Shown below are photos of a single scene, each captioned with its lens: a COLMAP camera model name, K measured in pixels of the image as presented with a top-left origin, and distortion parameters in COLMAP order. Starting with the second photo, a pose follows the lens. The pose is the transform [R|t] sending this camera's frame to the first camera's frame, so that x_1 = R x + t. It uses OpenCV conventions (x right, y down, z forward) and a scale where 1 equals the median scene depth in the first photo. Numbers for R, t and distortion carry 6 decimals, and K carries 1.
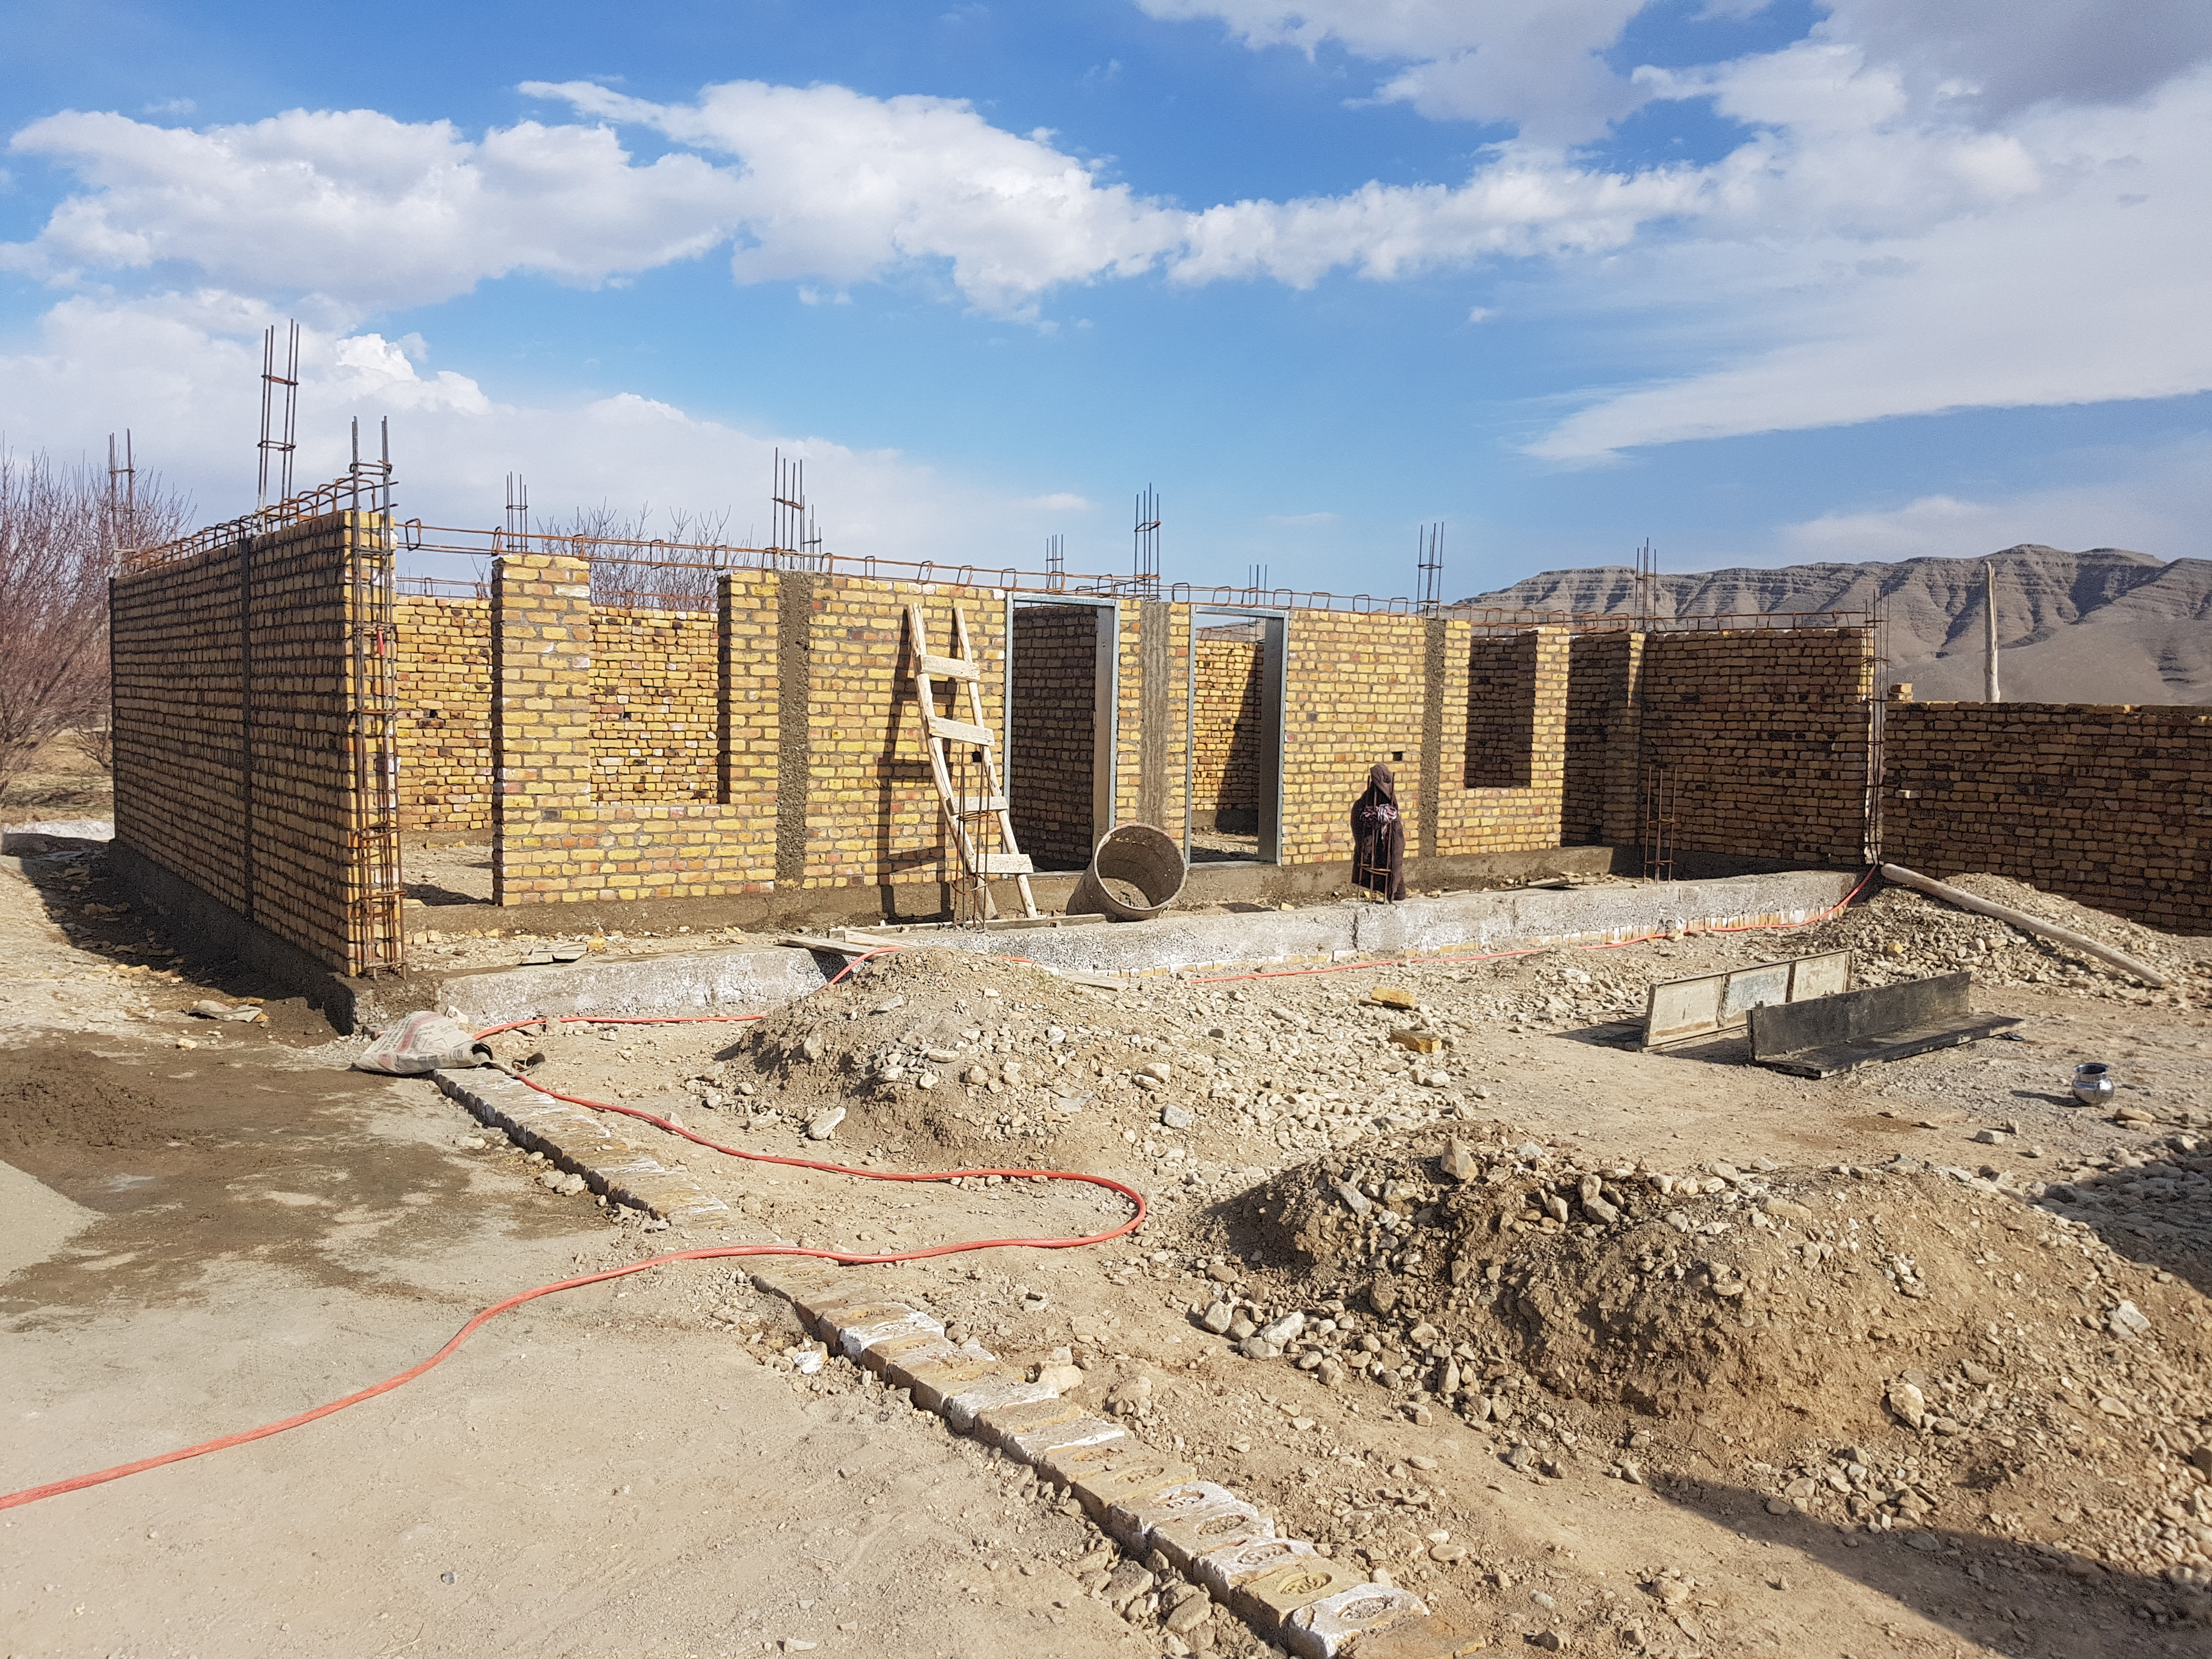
lens RADIAL K [[1681.1, 0, 1106.0], [0, 1681.1, 829.5], [0, 0, 1]] dist [0.109165, -0.000042]
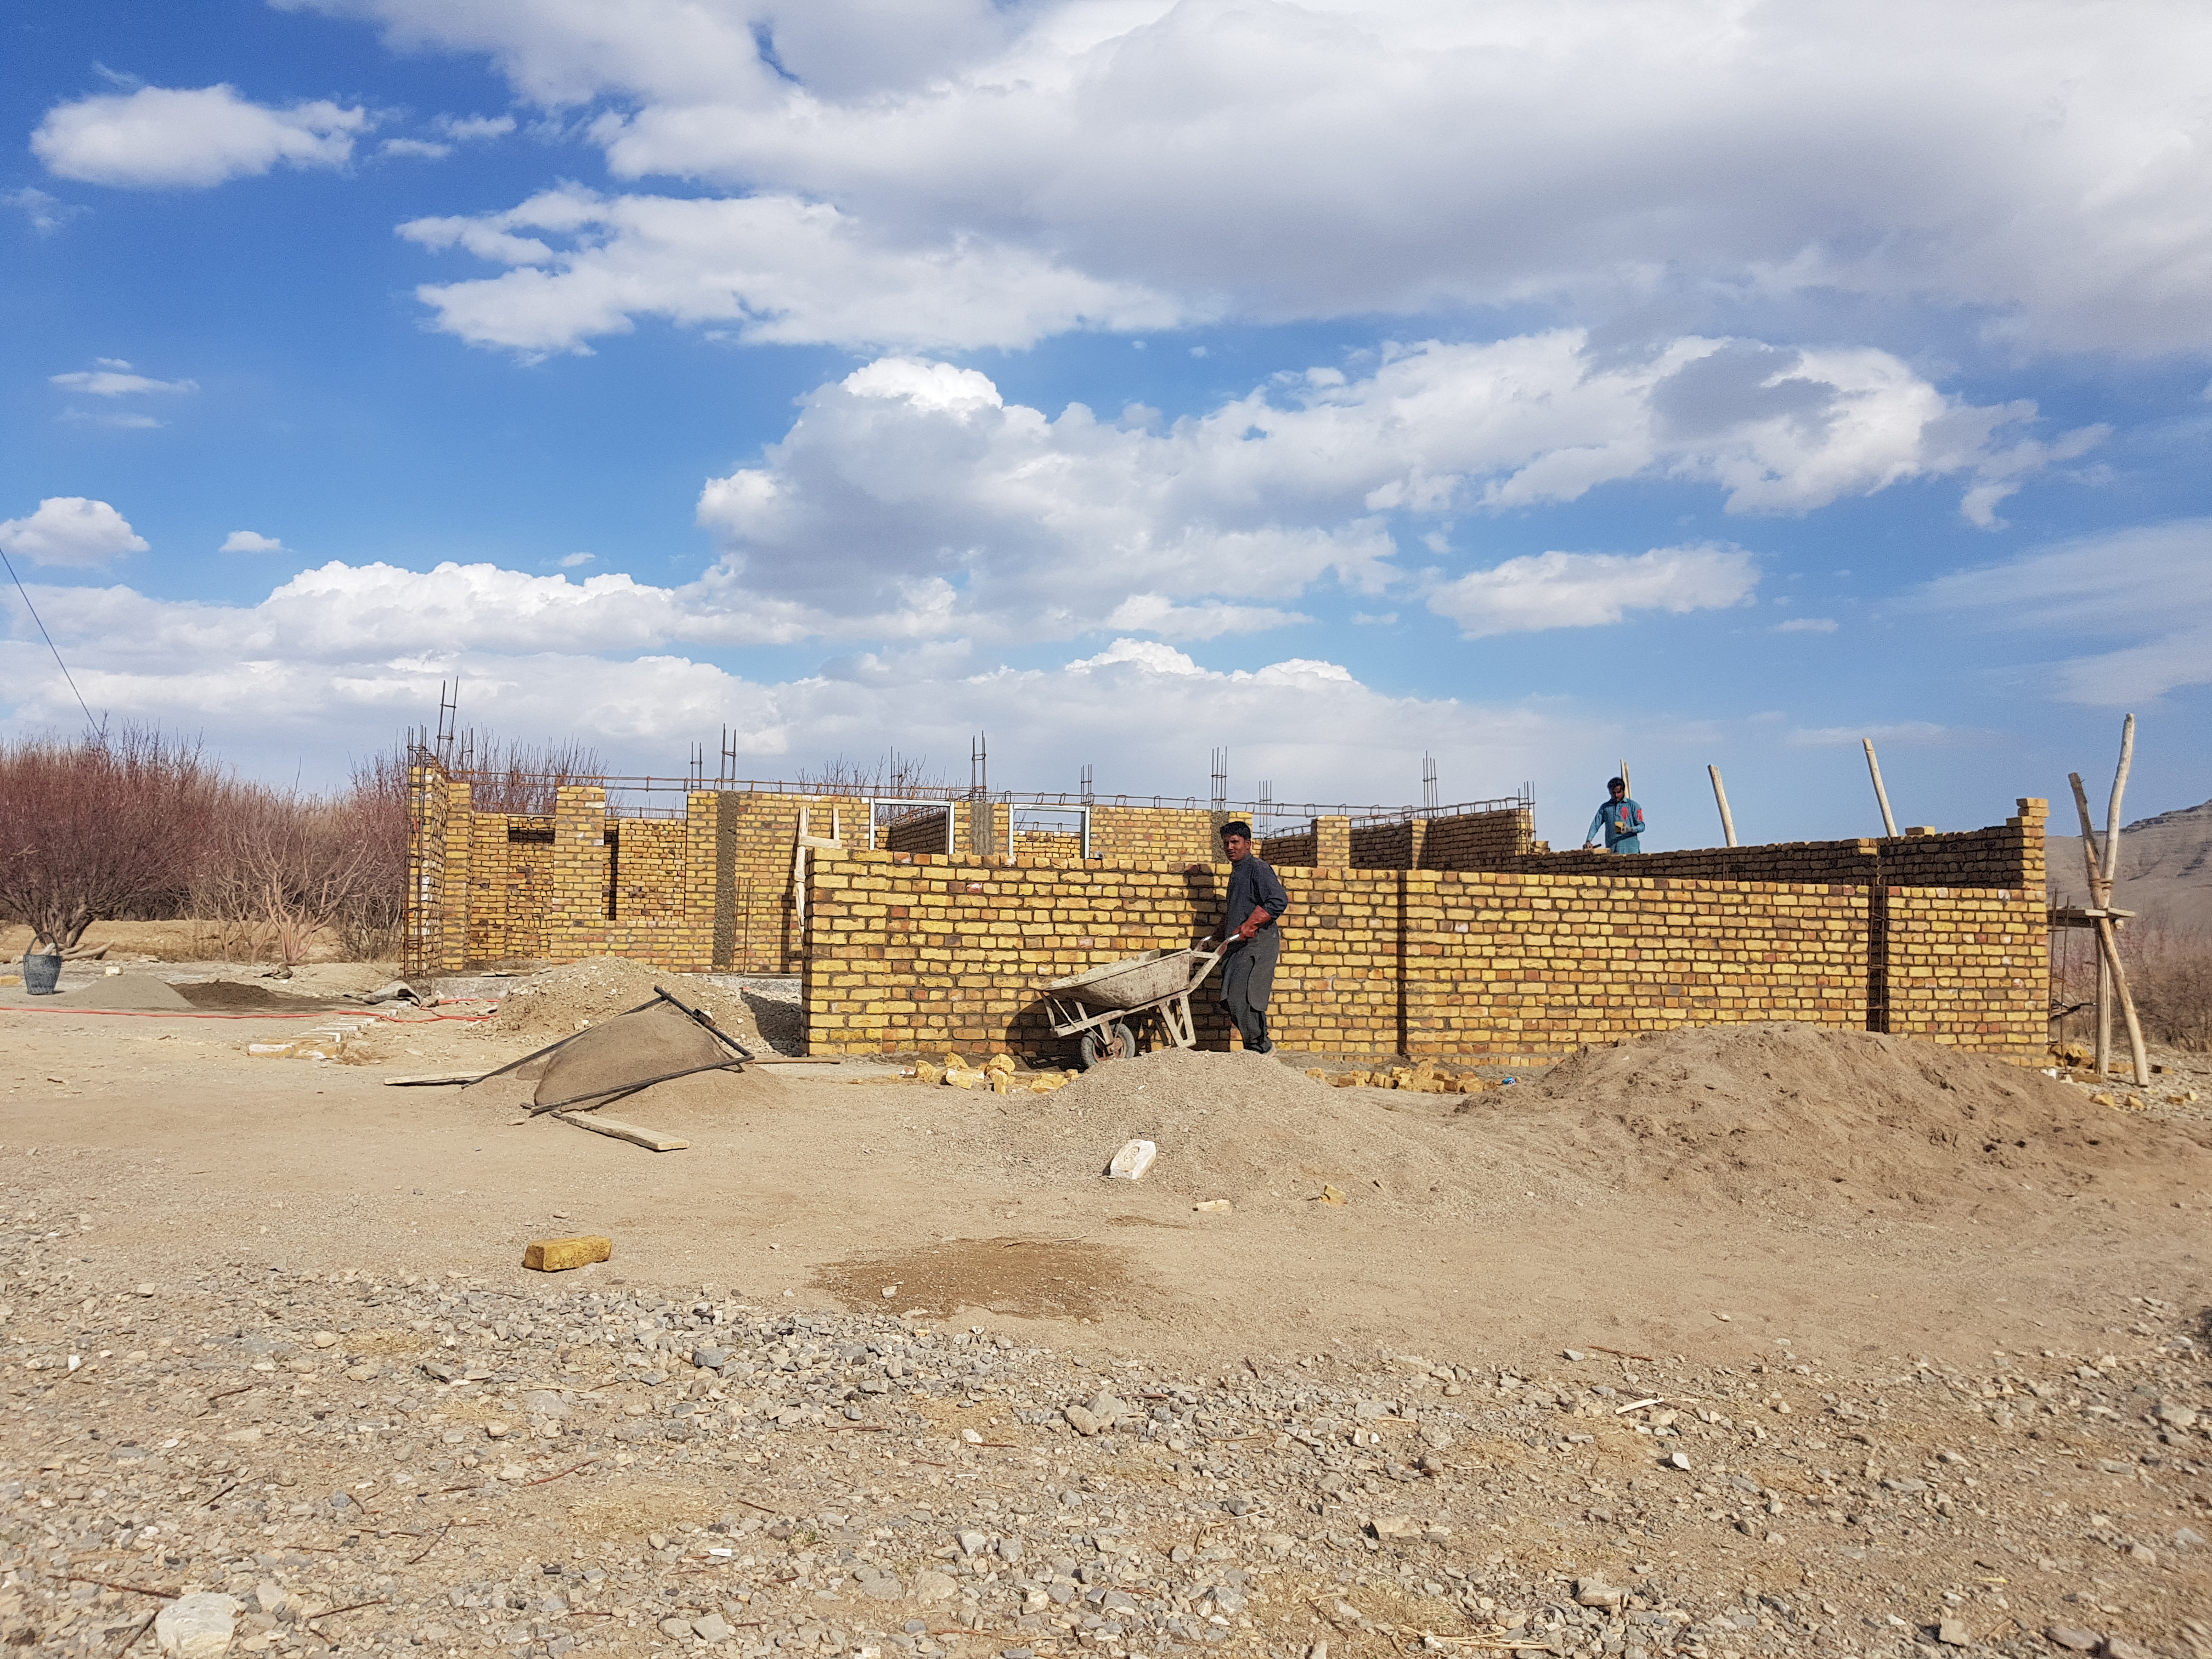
lens RADIAL K [[1681.1, 0, 1106.0], [0, 1681.1, 829.5], [0, 0, 1]] dist [0.109165, -0.000042]
pose [[0.949353, -0.026996, -0.313050, 0.742604], [-0.016485, 0.990651, -0.135422, 0.121265], [0.313779, 0.133724, 0.940032, -0.538680]]
